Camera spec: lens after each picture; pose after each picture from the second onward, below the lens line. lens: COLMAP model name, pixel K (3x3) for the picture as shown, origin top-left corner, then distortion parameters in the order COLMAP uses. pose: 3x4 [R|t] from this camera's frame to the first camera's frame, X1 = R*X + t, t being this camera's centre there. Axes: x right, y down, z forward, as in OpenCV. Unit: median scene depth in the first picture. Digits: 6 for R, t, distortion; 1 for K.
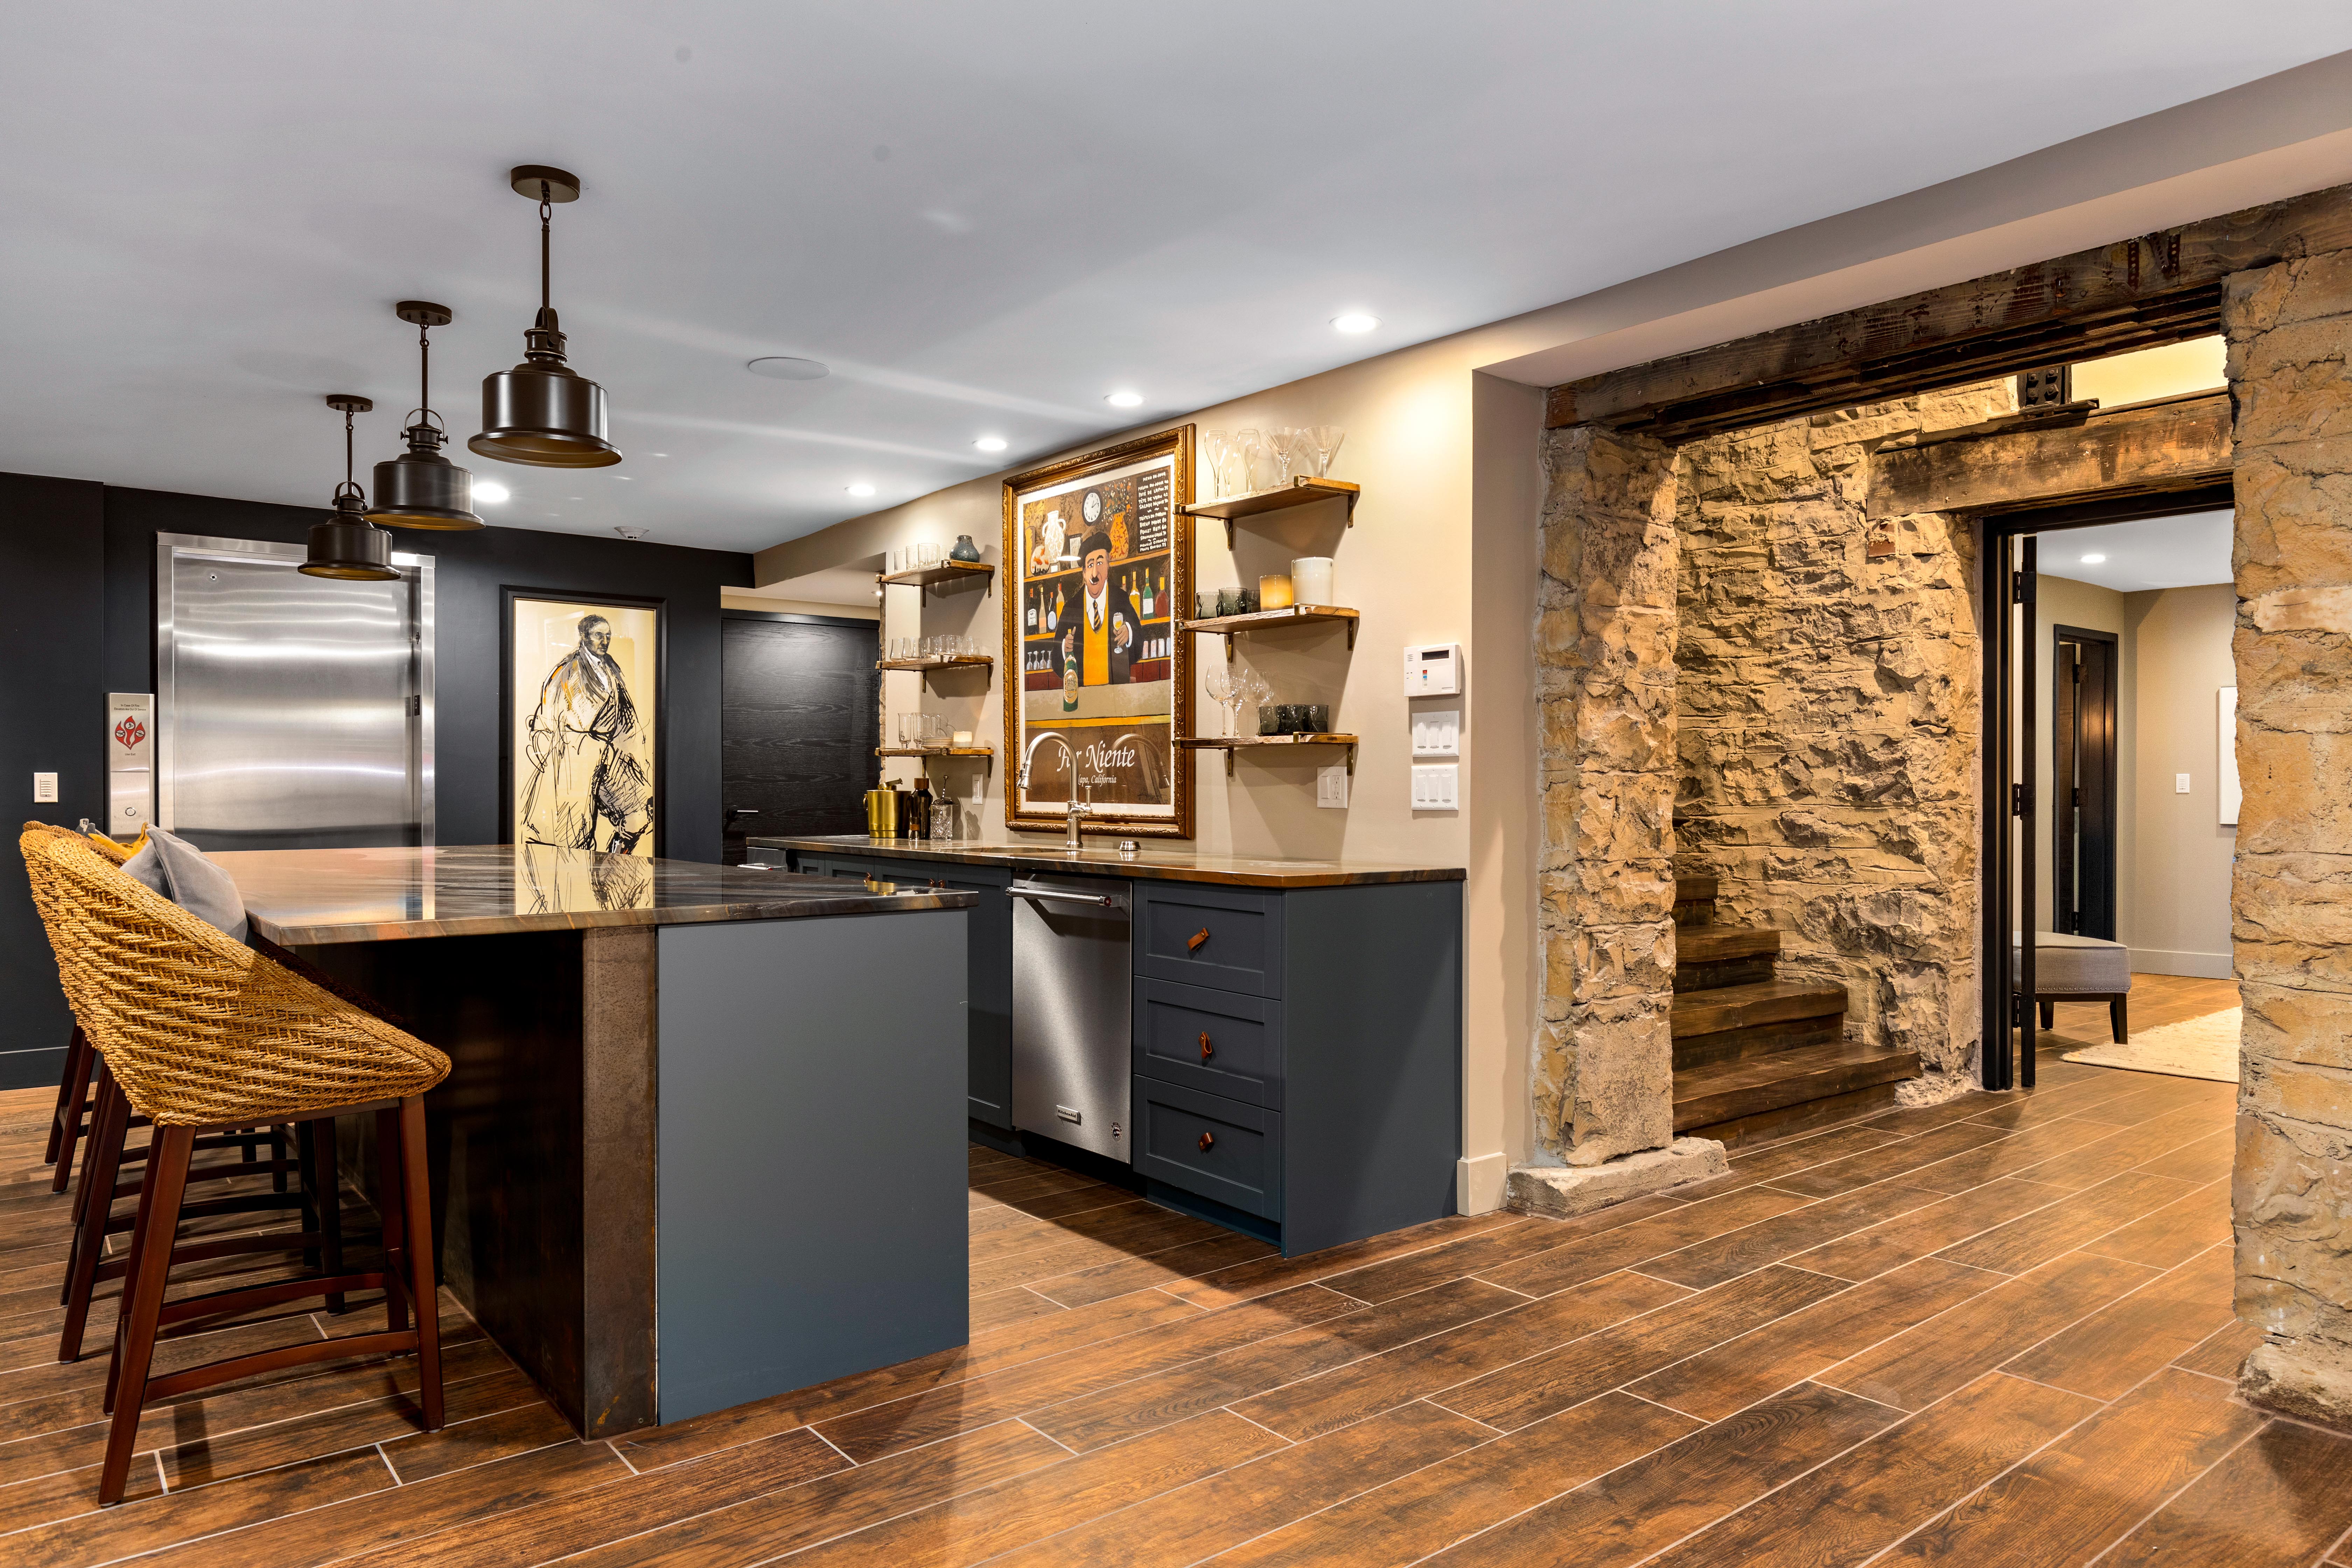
lens RADIAL K [[1490.9, 0, 1178.8], [0, 1490.9, 797.2], [0, 0, 1]] dist [-0.000476, -0.000206]
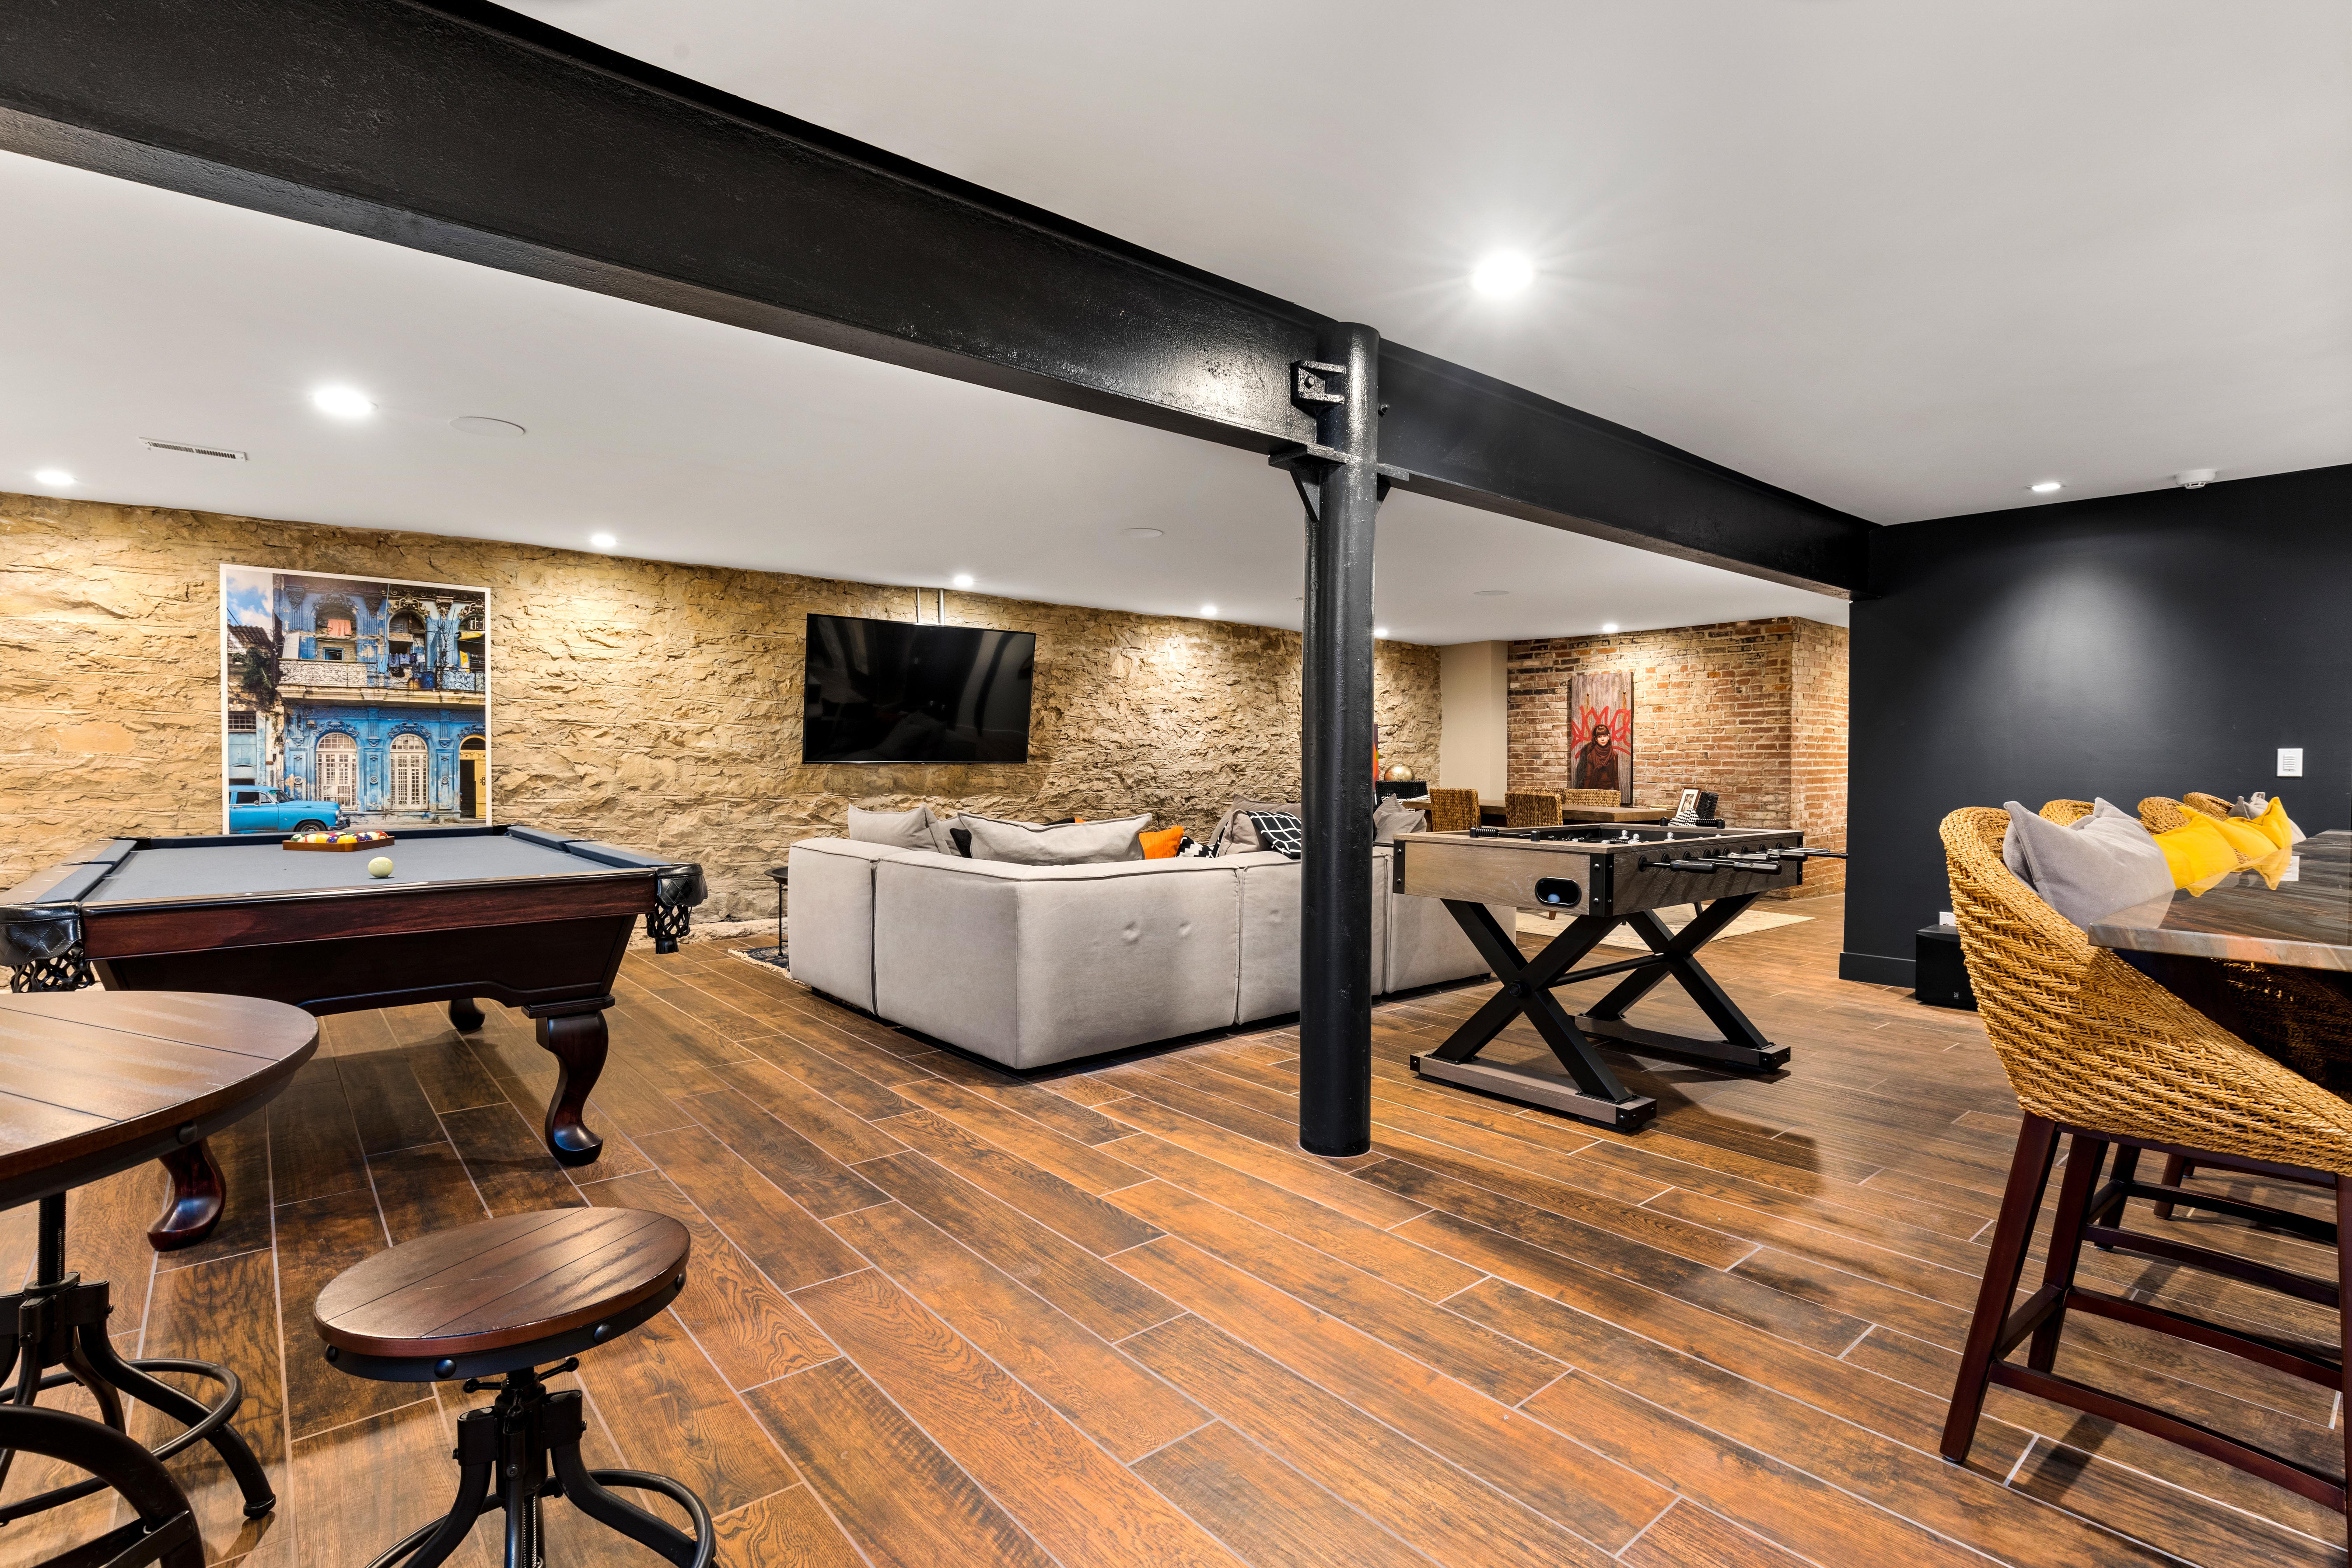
lens RADIAL K [[1095.7, 0, 1175.5], [0, 1095.7, 796.4], [0, 0, 1]] dist [-0.004293, -0.000218]
pose [[0.033426, 0.032825, -0.998902, -0.001125], [-0.009617, 0.999425, 0.032521, 0.000123], [0.999395, 0.008520, 0.033723, 0.428491]]
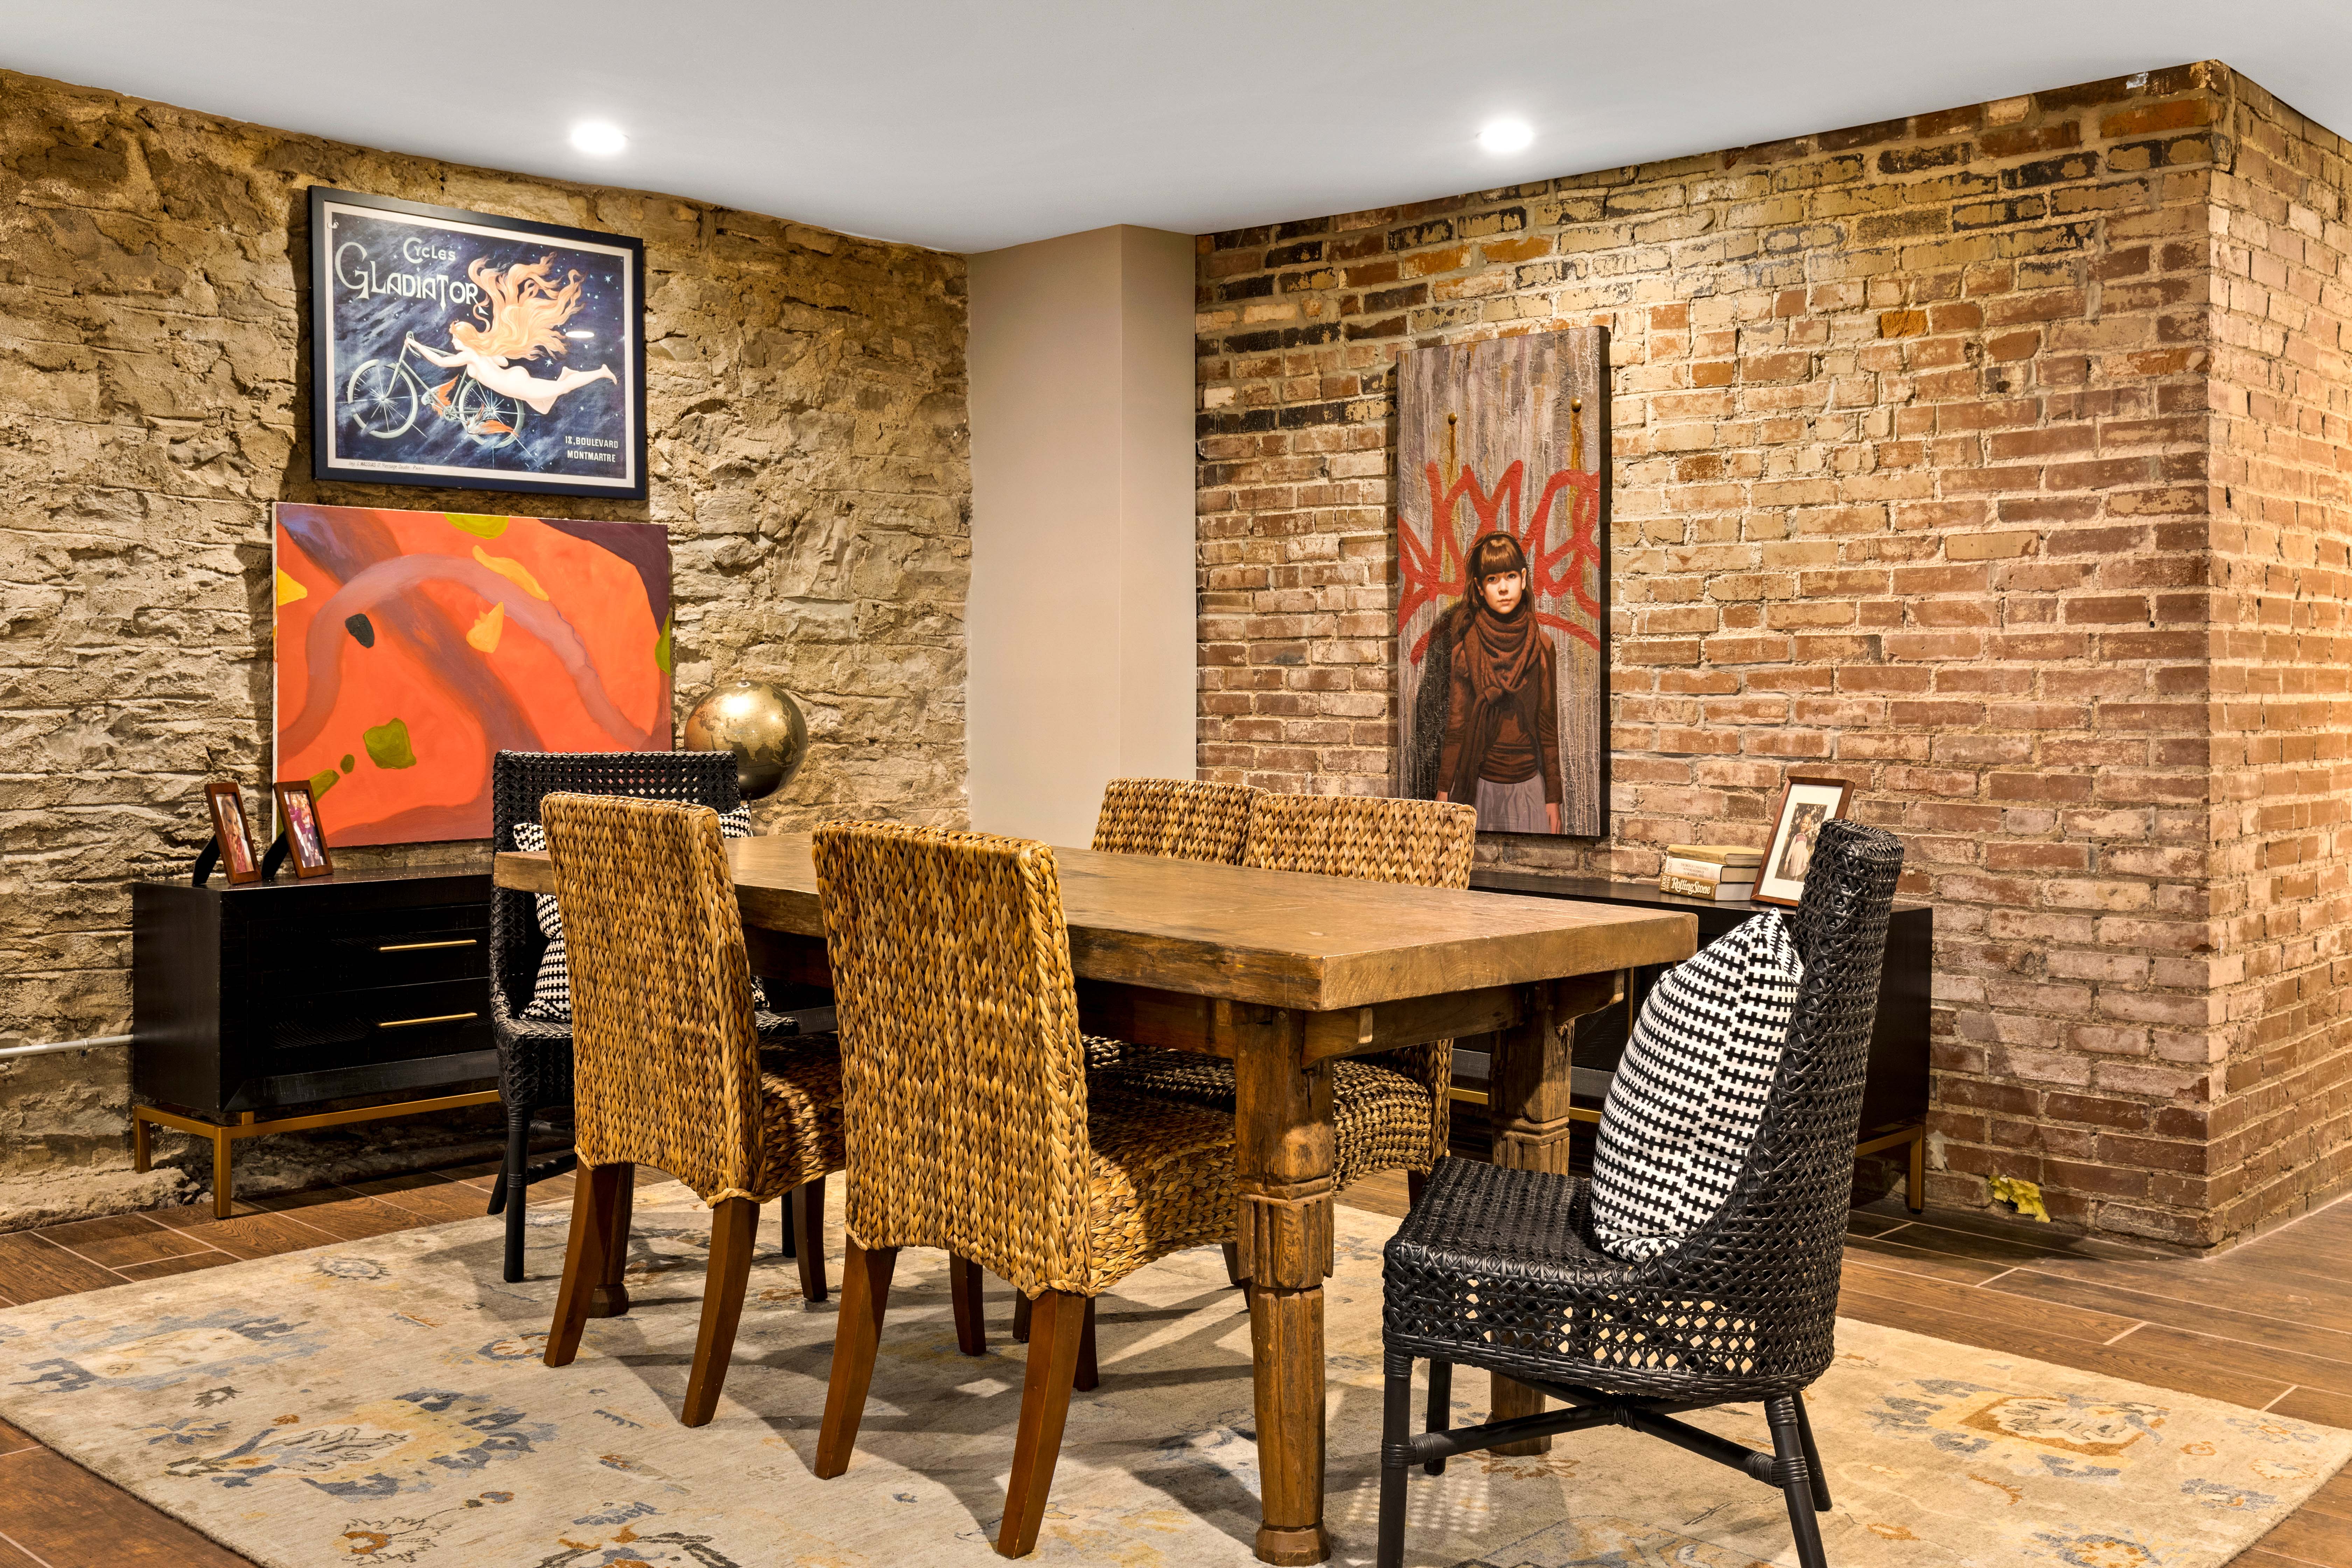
lens RADIAL K [[2253.8, 0, 1179.8], [0, 2253.8, 721.3], [0, 0, 1]] dist [0.000023, 0.000000]
pose [[0.163035, 0.014591, -0.986512, -0.400809], [-0.011458, 0.999851, 0.012895, 0.001961], [0.986554, 0.009202, 0.163178, 0.649393]]
